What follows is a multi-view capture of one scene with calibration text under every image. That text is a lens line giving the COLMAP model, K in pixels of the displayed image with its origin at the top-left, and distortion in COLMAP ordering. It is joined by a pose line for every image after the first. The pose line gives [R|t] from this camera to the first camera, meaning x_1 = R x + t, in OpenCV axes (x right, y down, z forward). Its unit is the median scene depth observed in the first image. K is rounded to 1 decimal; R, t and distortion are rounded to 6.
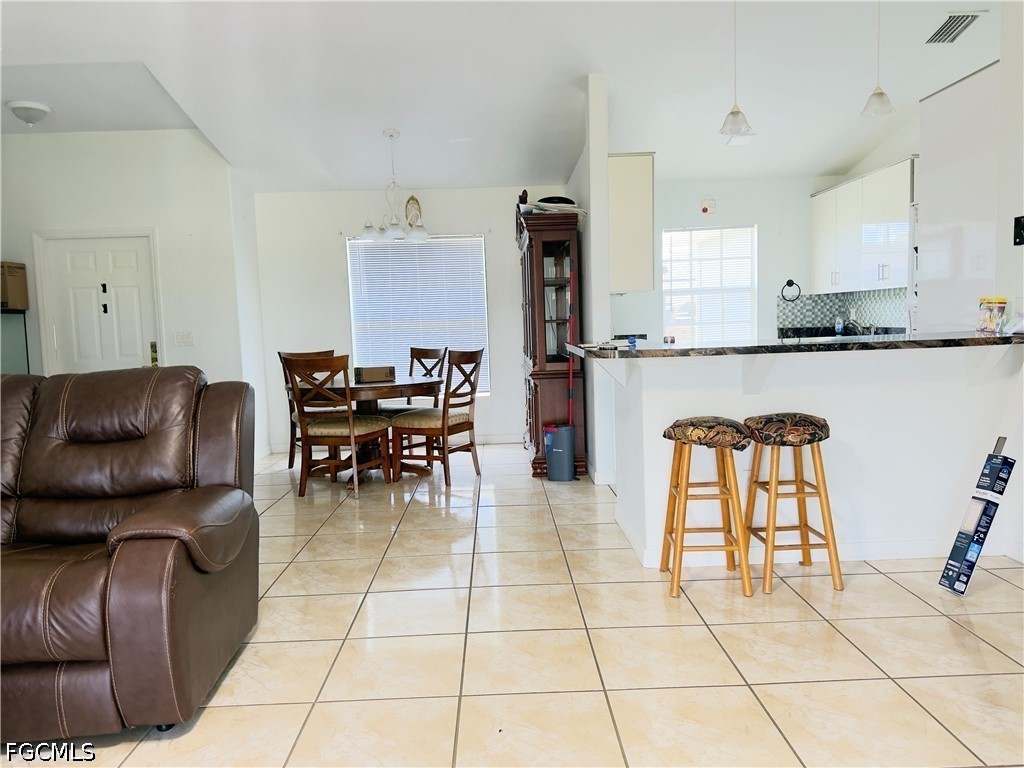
lens RADIAL K [[718.6, 0, 512.0], [0, 718.6, 384.0], [0, 0, 1]] dist [0.131748, -0.188265]
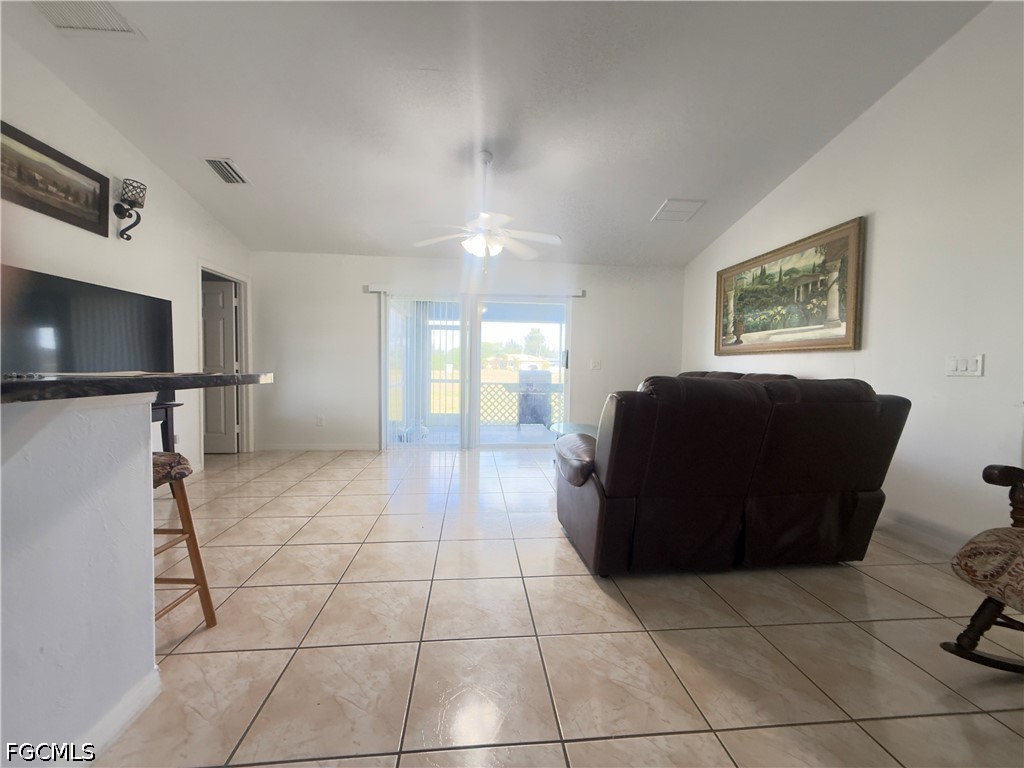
lens RADIAL K [[407.9, 0, 512.0], [0, 407.9, 384.0], [0, 0, 1]] dist [0.002195, -0.000090]
pose [[-0.997660, 0.026372, -0.063075, -0.114354], [0.018037, 0.991450, 0.129232, -0.073870], [0.065944, 0.127791, -0.989606, 1.161157]]
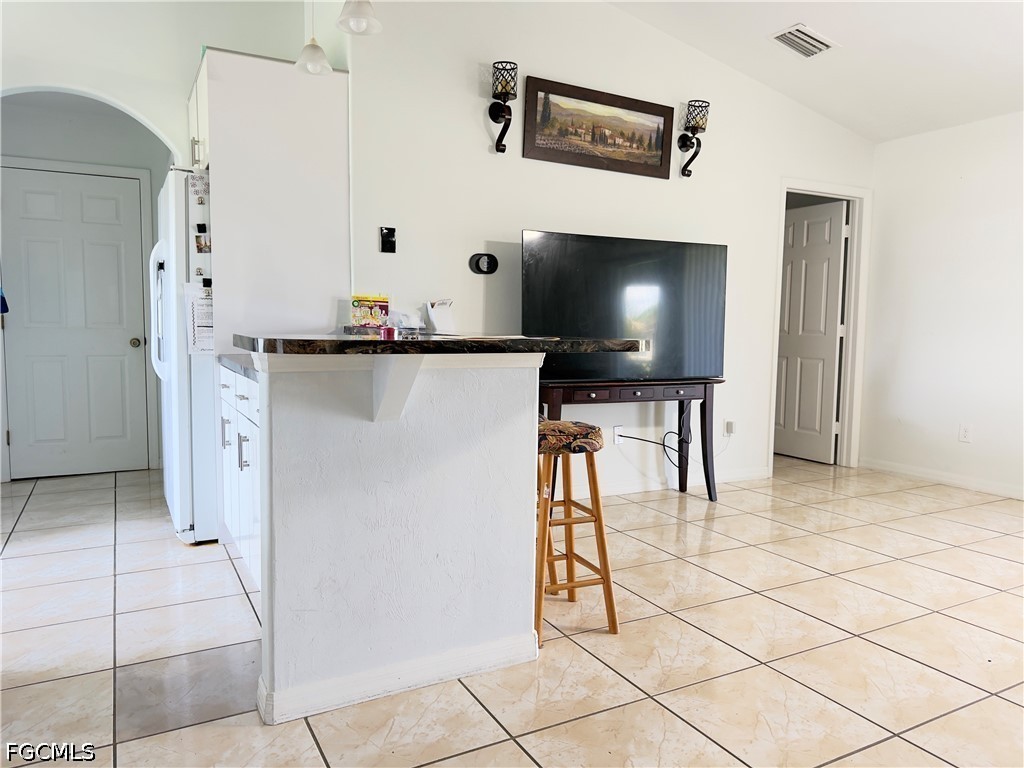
lens RADIAL K [[718.6, 0, 512.0], [0, 718.6, 384.0], [0, 0, 1]] dist [0.131748, -0.188265]
pose [[-0.457735, -0.047526, 0.887818, -0.337497], [0.078528, 0.992506, 0.093617, -0.064934], [-0.885614, 0.112571, -0.450573, 1.104761]]
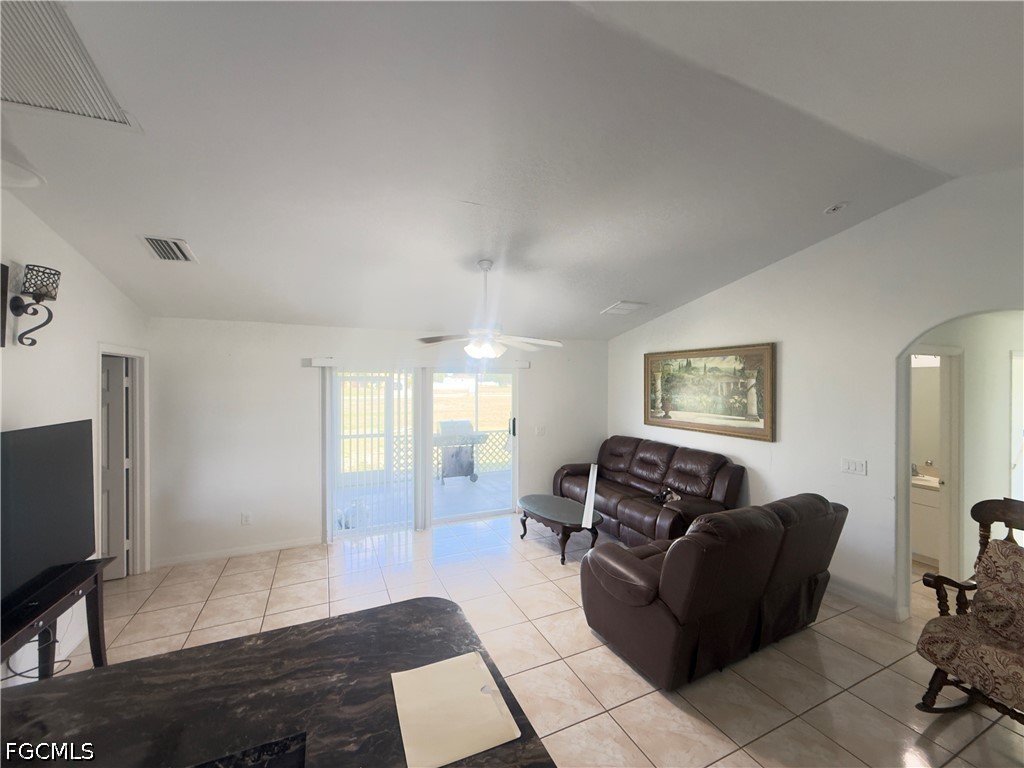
lens RADIAL K [[407.9, 0, 512.0], [0, 407.9, 384.0], [0, 0, 1]] dist [0.002195, -0.000090]
pose [[-0.917730, 0.036707, -0.395506, 0.165928], [-0.003142, 0.995019, 0.099639, -0.258645], [0.397193, 0.092685, -0.913043, 1.094643]]
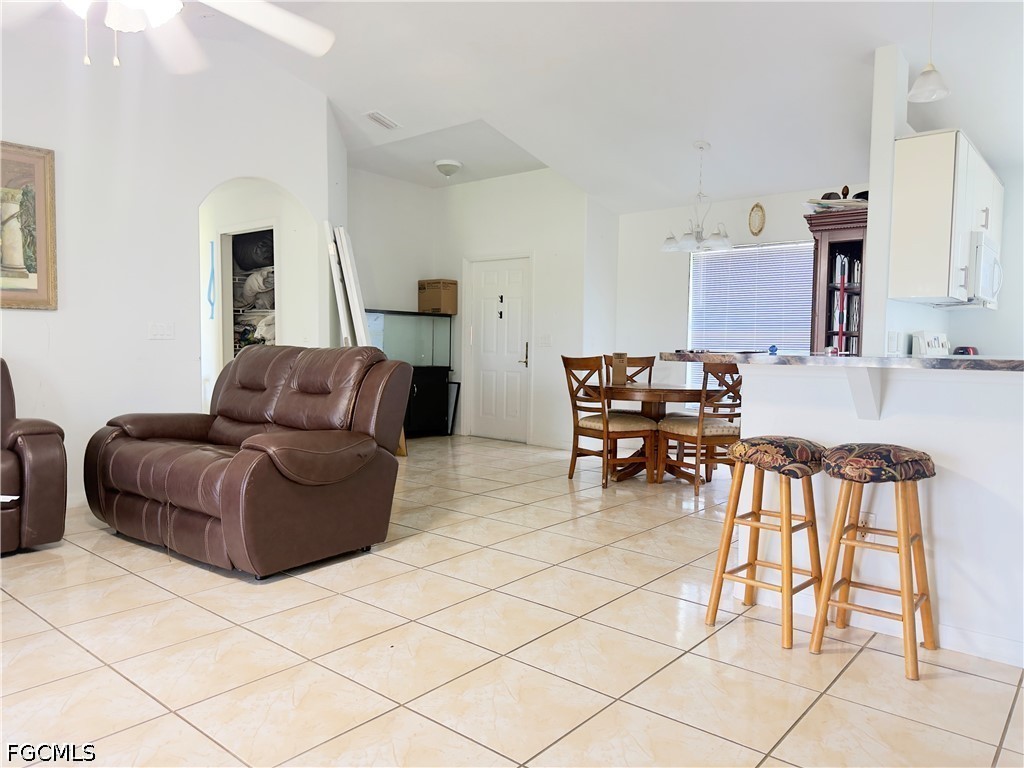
lens RADIAL K [[718.6, 0, 512.0], [0, 718.6, 384.0], [0, 0, 1]] dist [0.131748, -0.188265]
pose [[0.751193, 0.079713, -0.655252, 0.463767], [-0.095869, 0.995331, 0.011179, 0.003565], [0.653083, 0.054421, 0.755328, 0.099028]]
